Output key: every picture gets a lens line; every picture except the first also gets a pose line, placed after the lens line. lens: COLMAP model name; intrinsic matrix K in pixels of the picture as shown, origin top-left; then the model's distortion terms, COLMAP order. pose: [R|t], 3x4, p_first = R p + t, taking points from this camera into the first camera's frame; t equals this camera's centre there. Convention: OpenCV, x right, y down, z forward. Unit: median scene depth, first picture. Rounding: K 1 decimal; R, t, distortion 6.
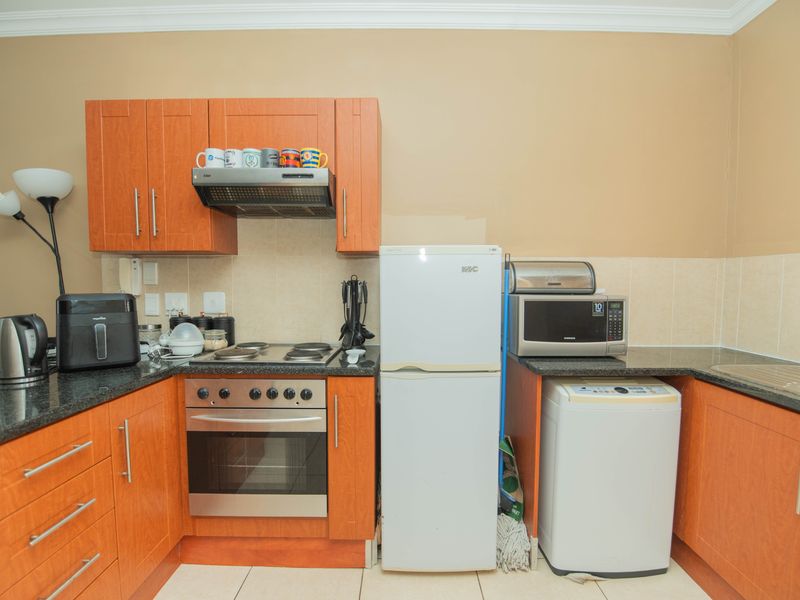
lens RADIAL K [[400.5, 0, 399.0], [0, 400.5, 308.3], [0, 0, 1]] dist [-0.006136, -0.011753]
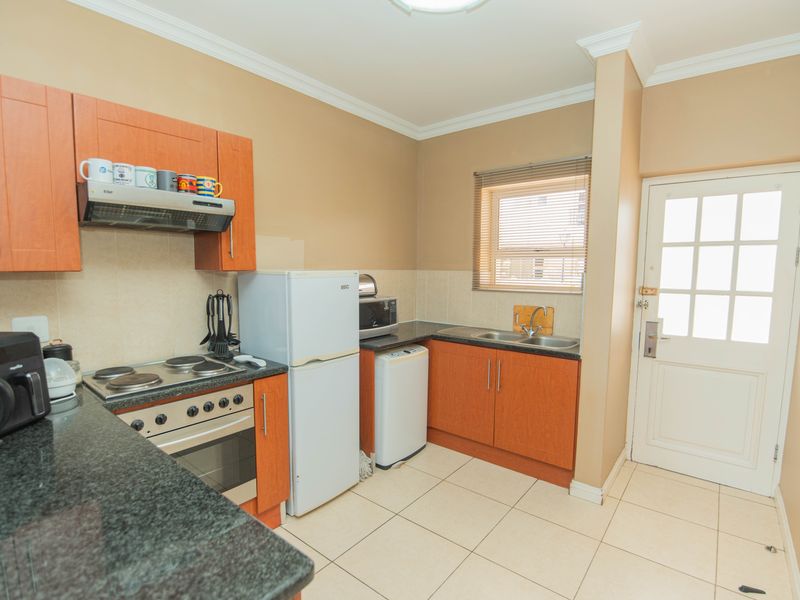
lens RADIAL K [[406.0, 0, 403.7], [0, 406.0, 308.0], [0, 0, 1]] dist [-0.005219, -0.012105]
pose [[0.625488, -0.077920, 0.776333, -0.780489], [0.041707, 0.996917, 0.066457, -0.100805], [-0.779118, -0.009190, 0.626809, -0.097750]]
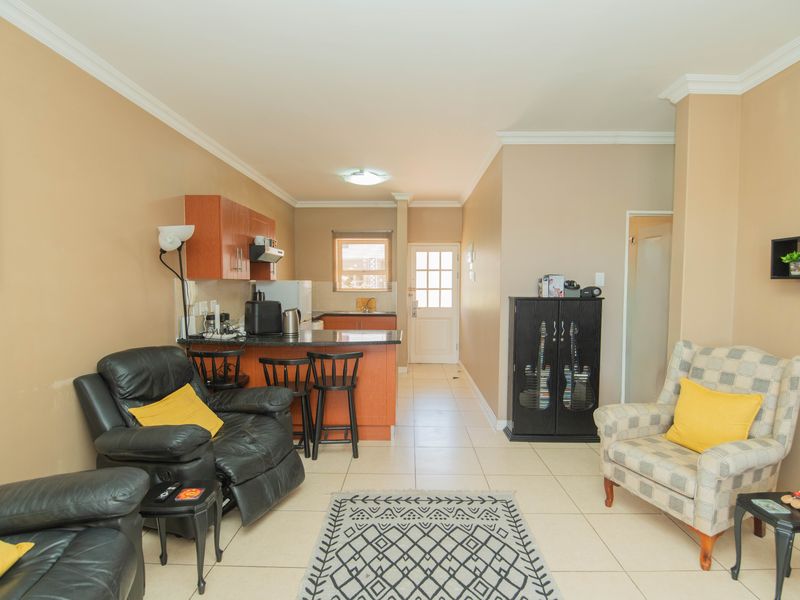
lens RADIAL K [[406.0, 0, 403.7], [0, 406.0, 308.0], [0, 0, 1]] dist [-0.005219, -0.012105]
pose [[0.015924, -0.063083, 0.997881, -2.752503], [0.058787, 0.996340, 0.062048, -0.087659], [-0.998144, 0.057674, 0.019574, 0.164200]]
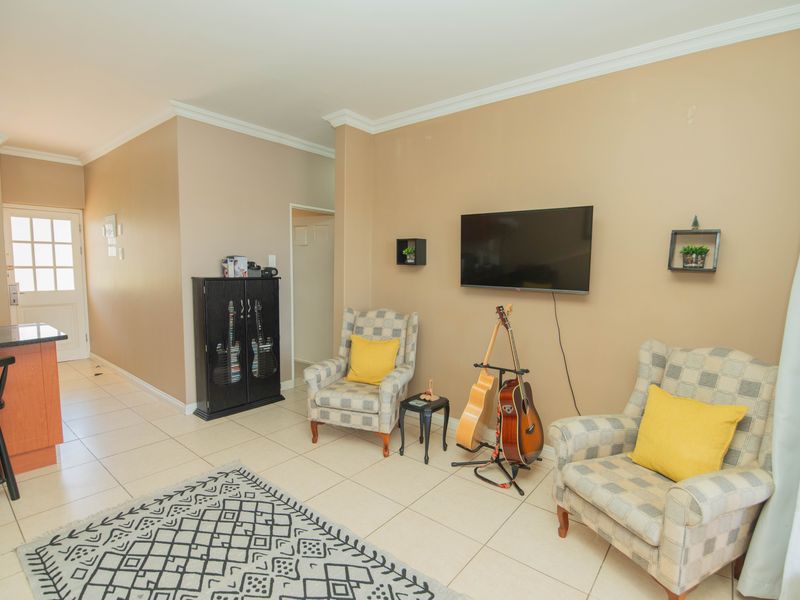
lens RADIAL K [[400.5, 0, 399.0], [0, 400.5, 308.3], [0, 0, 1]] dist [-0.006136, -0.011753]
pose [[-0.775571, -0.086254, 0.625340, -2.723732], [0.014434, 0.987939, 0.154170, -0.123023], [-0.631095, 0.128596, -0.764972, 0.550777]]
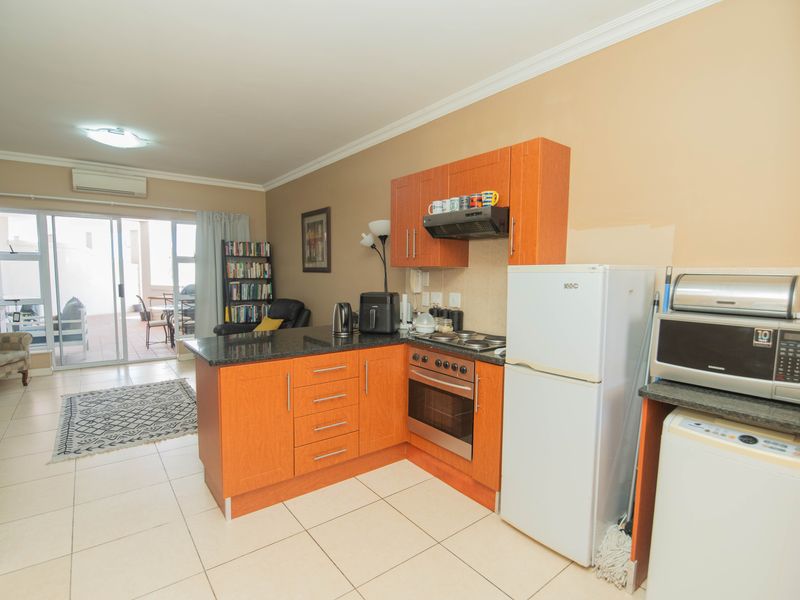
lens RADIAL K [[400.5, 0, 399.0], [0, 400.5, 308.3], [0, 0, 1]] dist [-0.006136, -0.011753]
pose [[0.615956, 0.074566, -0.784244, 0.692476], [-0.057279, 0.997114, 0.049818, -0.057858], [0.785695, 0.014234, 0.618450, -0.058819]]
